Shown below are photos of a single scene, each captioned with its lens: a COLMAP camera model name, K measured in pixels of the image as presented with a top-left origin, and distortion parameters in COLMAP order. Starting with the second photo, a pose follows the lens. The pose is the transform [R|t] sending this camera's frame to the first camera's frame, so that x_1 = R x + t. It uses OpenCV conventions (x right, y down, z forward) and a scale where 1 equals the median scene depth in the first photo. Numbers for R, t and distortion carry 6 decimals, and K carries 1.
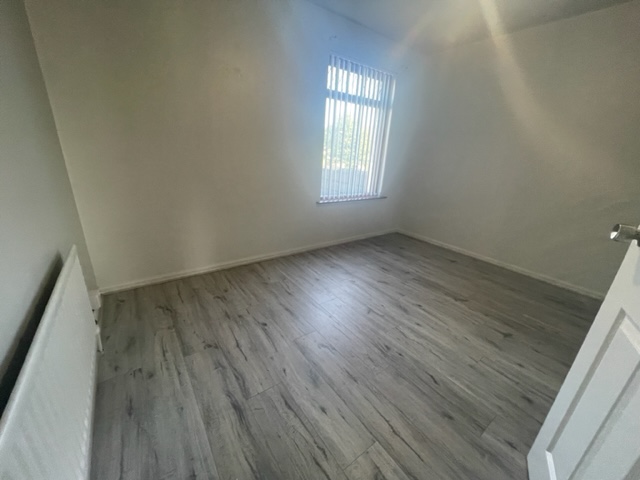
lens RADIAL K [[257.4, 0, 321.7], [0, 257.4, 239.3], [0, 0, 1]] dist [-0.000540, 0.000411]
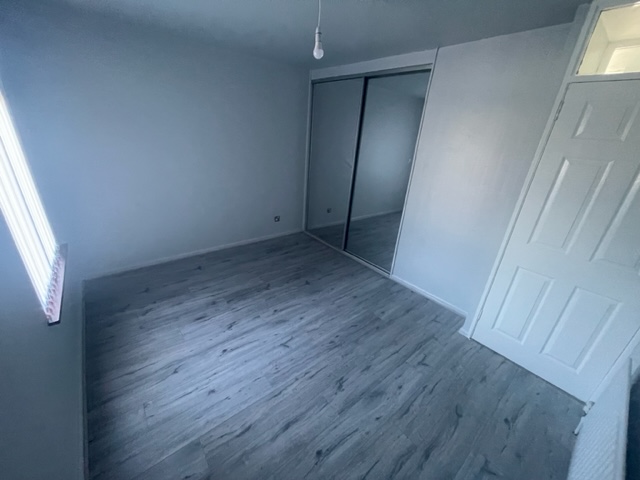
lens RADIAL K [[257.4, 0, 322.7], [0, 257.4, 240.7], [0, 0, 1]] dist [-0.000540, 0.000411]
pose [[-0.049072, -0.441755, 0.895793, -0.587084], [0.258288, 0.860753, 0.438625, -0.519487], [-0.964821, 0.252897, 0.071862, 0.712283]]
